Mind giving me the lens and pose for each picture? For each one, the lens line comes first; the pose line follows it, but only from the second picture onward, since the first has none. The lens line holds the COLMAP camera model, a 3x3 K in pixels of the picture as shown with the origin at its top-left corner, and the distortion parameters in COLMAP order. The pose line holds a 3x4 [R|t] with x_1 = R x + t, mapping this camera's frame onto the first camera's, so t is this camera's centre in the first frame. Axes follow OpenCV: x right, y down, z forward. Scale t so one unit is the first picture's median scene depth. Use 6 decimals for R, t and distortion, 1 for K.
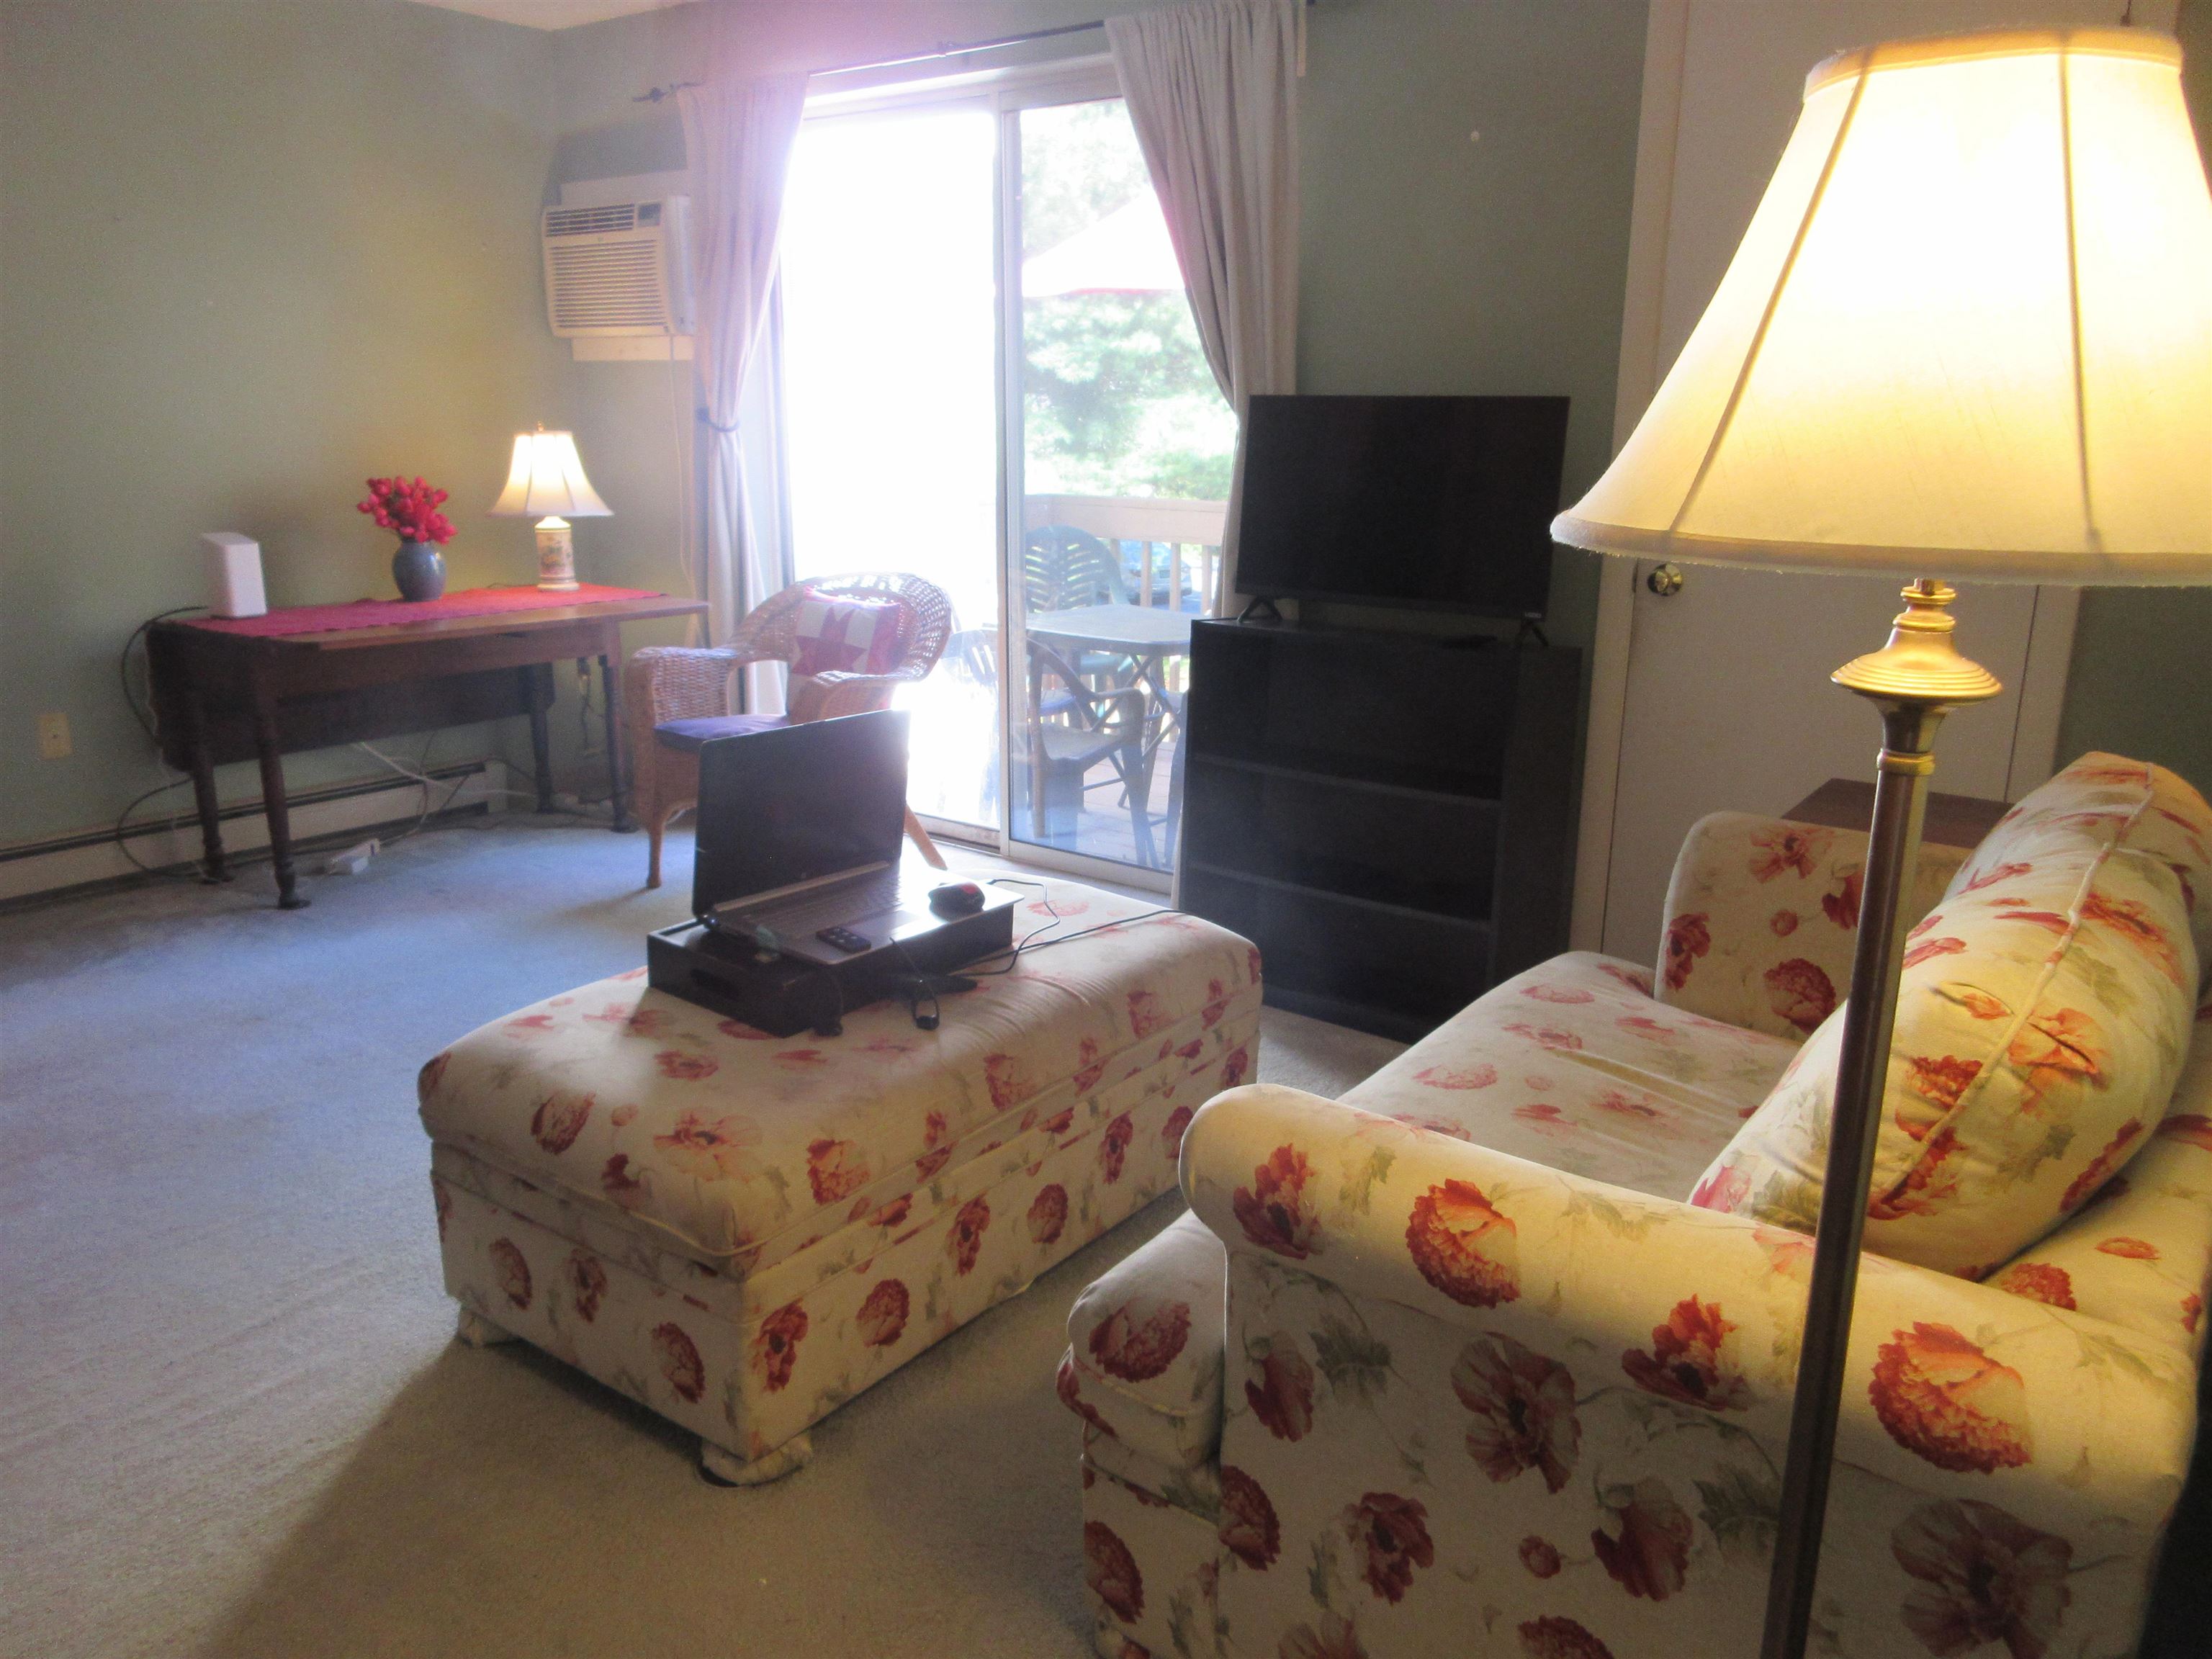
lens RADIAL K [[1647.2, 0, 1097.3], [0, 1647.2, 825.7], [0, 0, 1]] dist [0.008587, 0.006290]
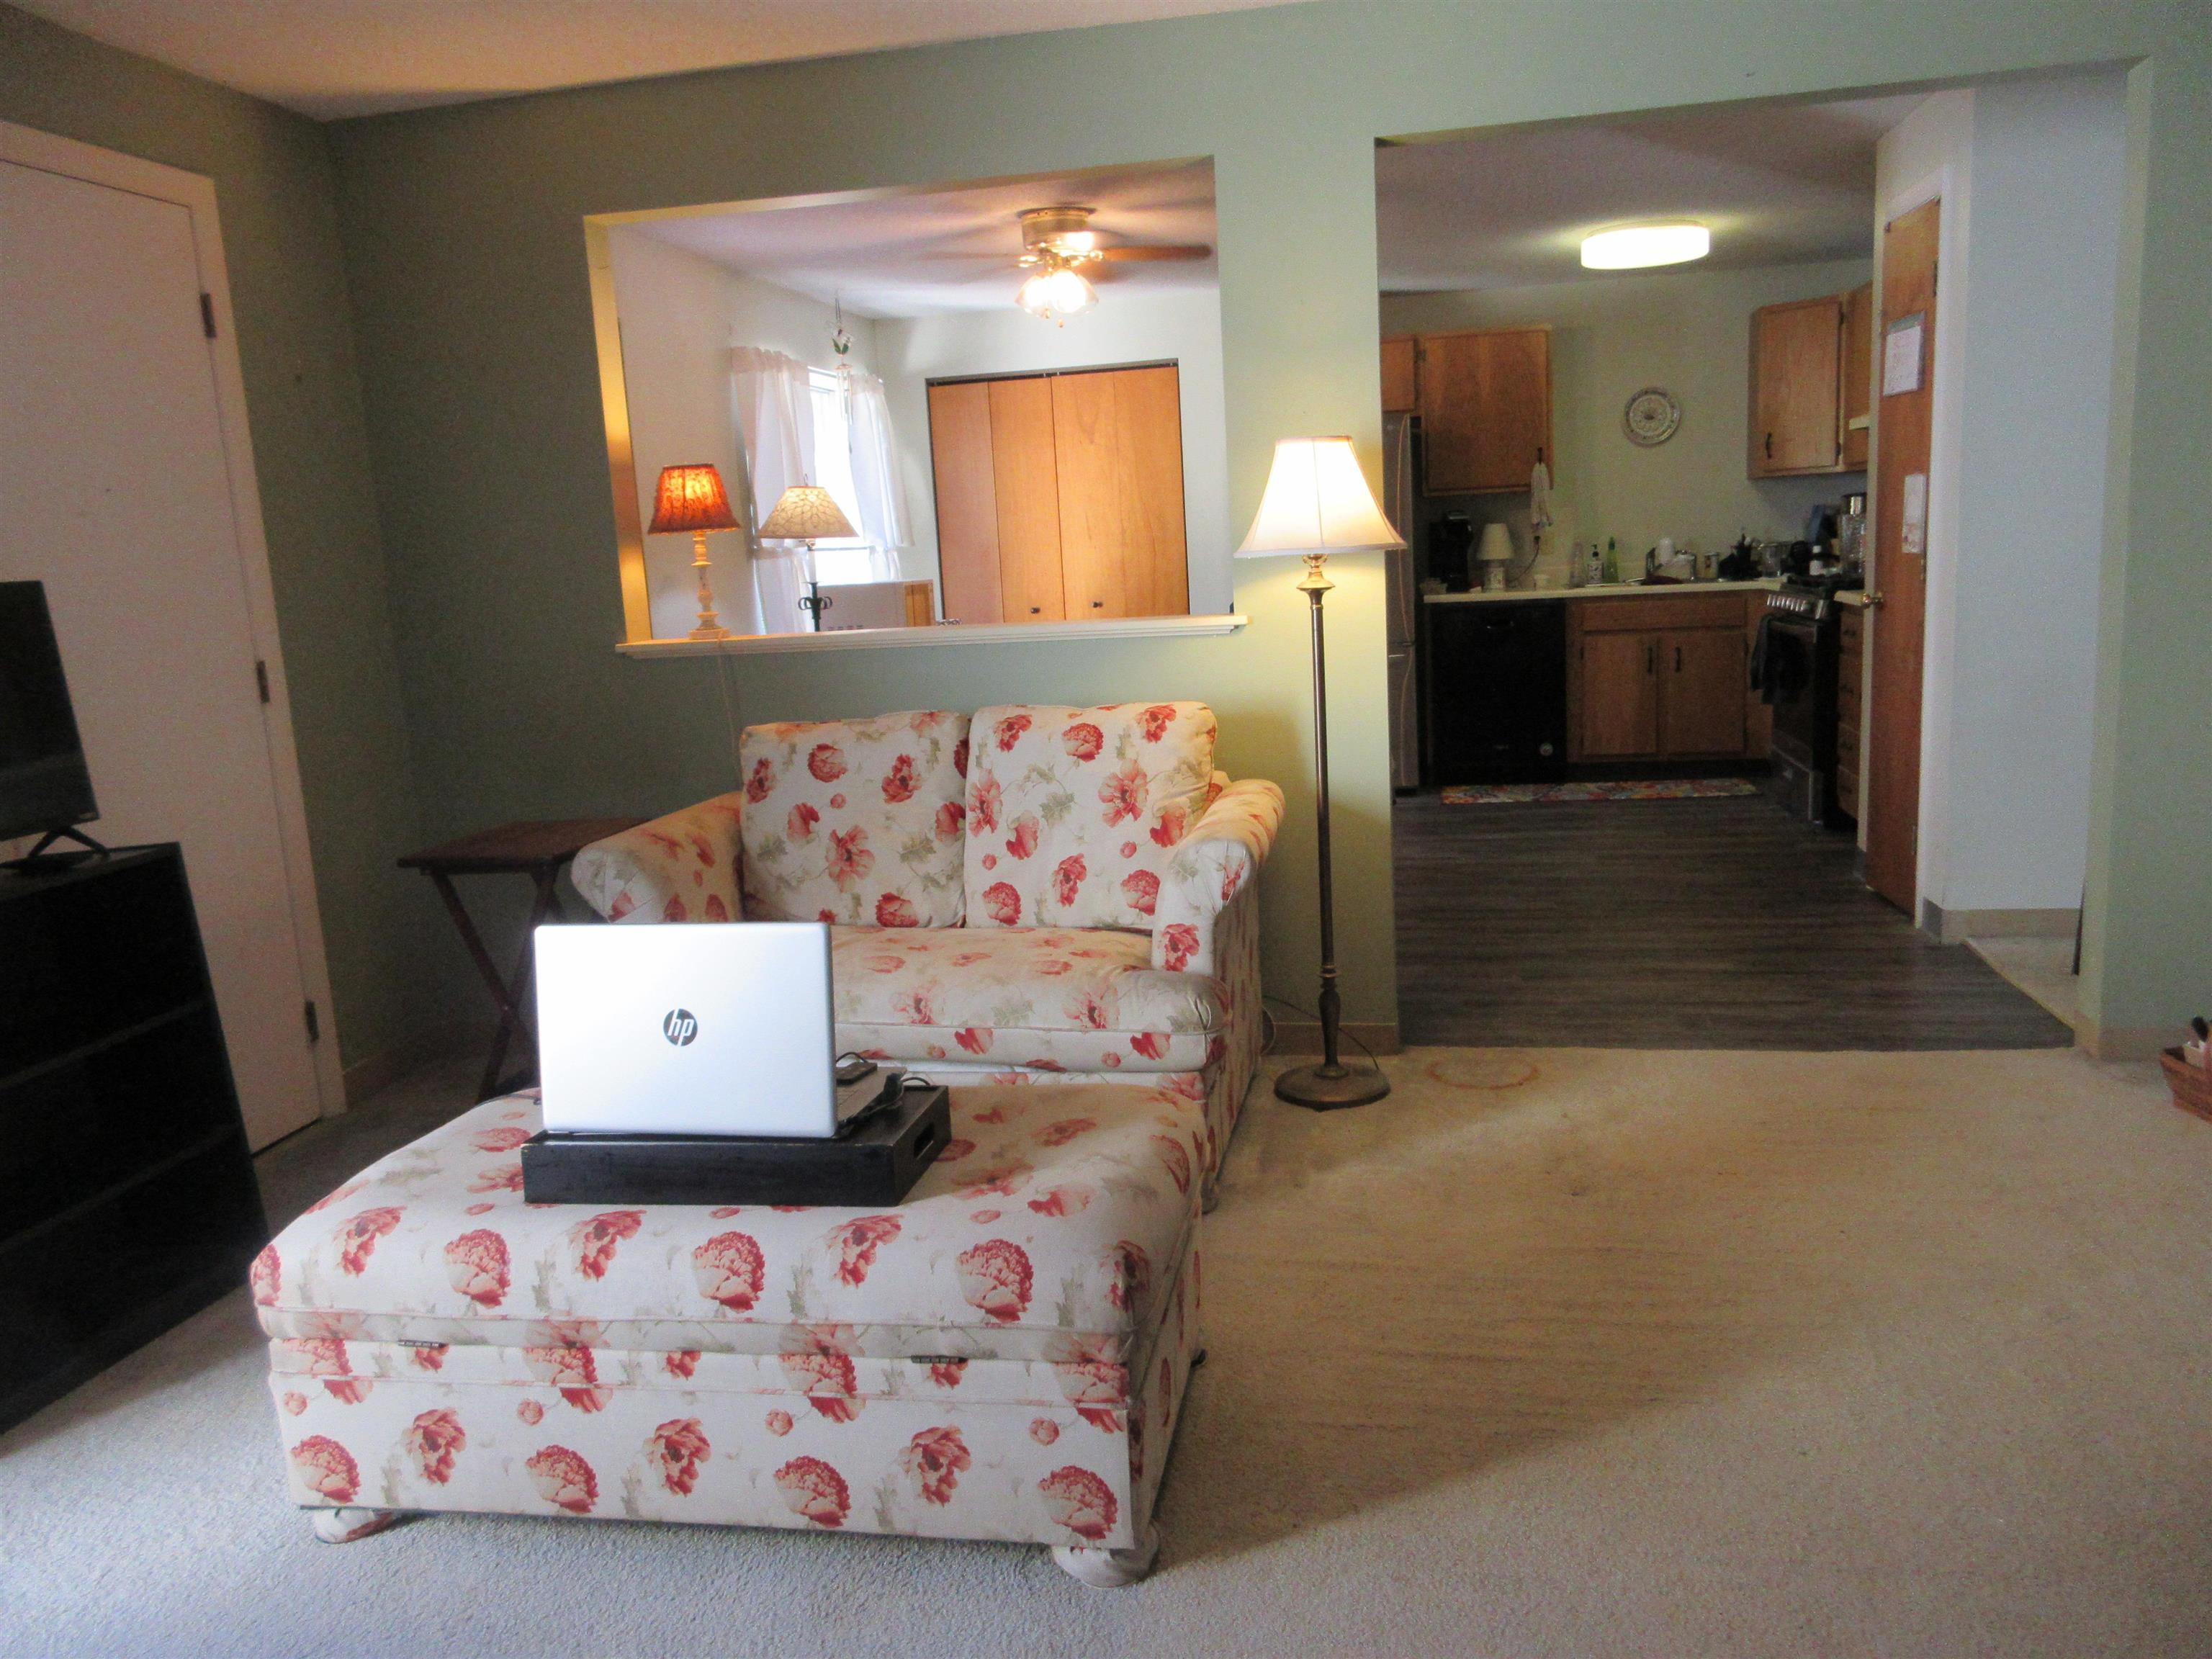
lens RADIAL K [[1647.2, 0, 1097.3], [0, 1647.2, 825.7], [0, 0, 1]] dist [0.008587, 0.006290]
pose [[-0.438552, -0.137577, 0.888113, -0.737610], [0.281780, 0.917333, 0.281247, -0.208156], [-0.853389, 0.373594, -0.363532, 0.804410]]
